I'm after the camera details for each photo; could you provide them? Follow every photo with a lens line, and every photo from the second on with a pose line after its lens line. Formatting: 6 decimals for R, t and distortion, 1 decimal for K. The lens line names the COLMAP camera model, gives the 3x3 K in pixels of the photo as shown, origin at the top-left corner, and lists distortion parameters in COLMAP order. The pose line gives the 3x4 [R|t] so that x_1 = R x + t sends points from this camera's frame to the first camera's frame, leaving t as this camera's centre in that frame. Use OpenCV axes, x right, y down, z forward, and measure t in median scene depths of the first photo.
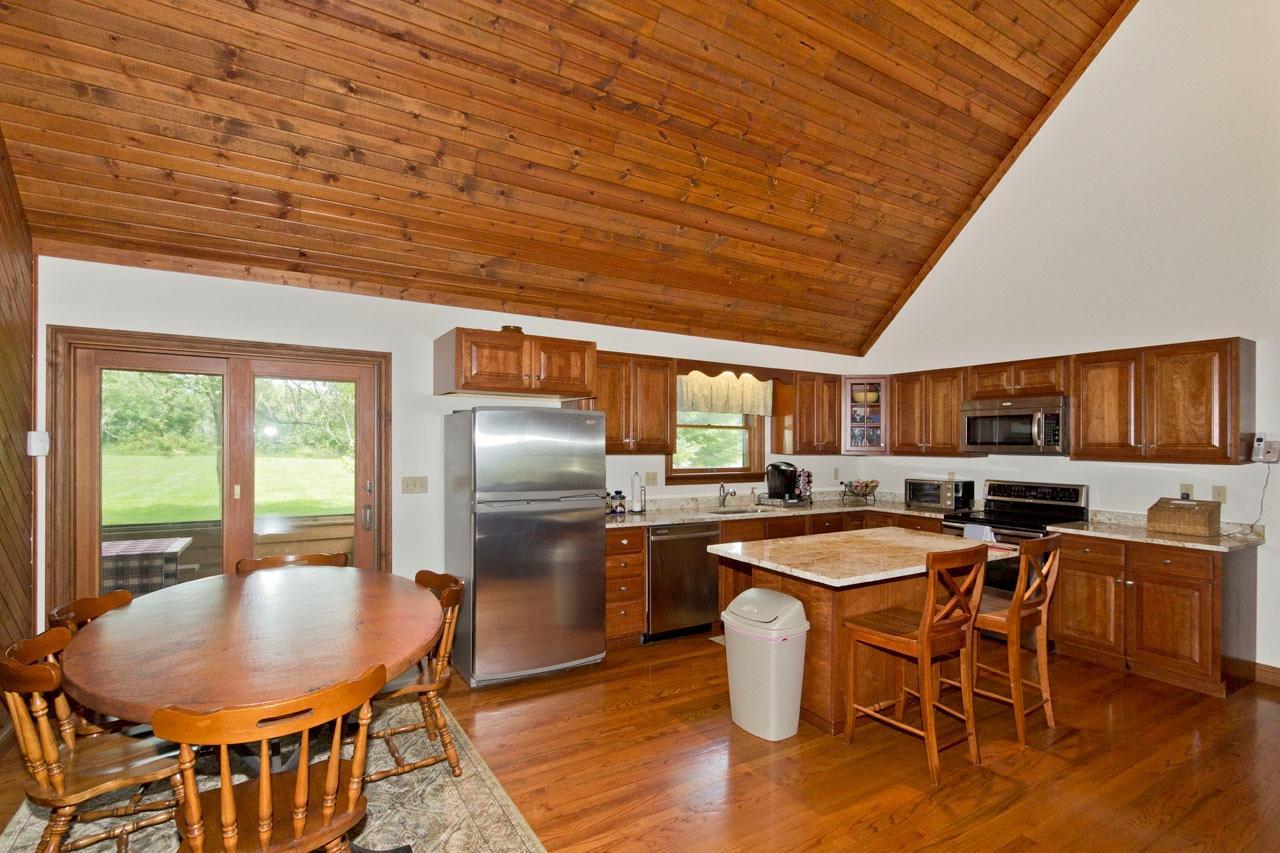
lens RADIAL K [[613.7, 0, 635.0], [0, 613.7, 440.2], [0, 0, 1]] dist [0.001249, -0.000013]
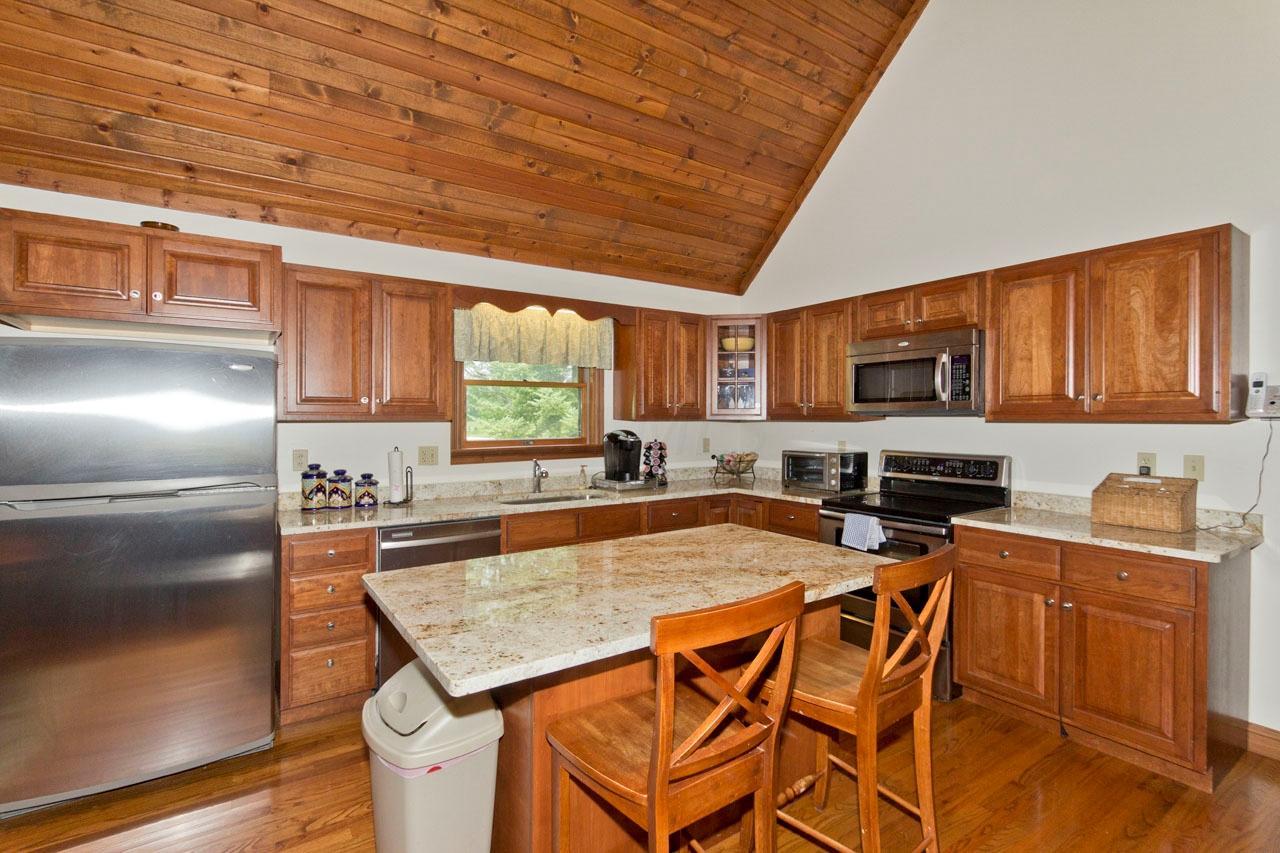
lens RADIAL K [[603.5, 0, 640.0], [0, 603.5, 426.5], [0, 0, 1]] dist [0.001284, 0.000563]
pose [[0.997569, -0.012072, 0.068633, 0.249445], [0.010673, 0.999728, 0.020716, 0.018826], [-0.068864, -0.019933, 0.997427, 0.316892]]
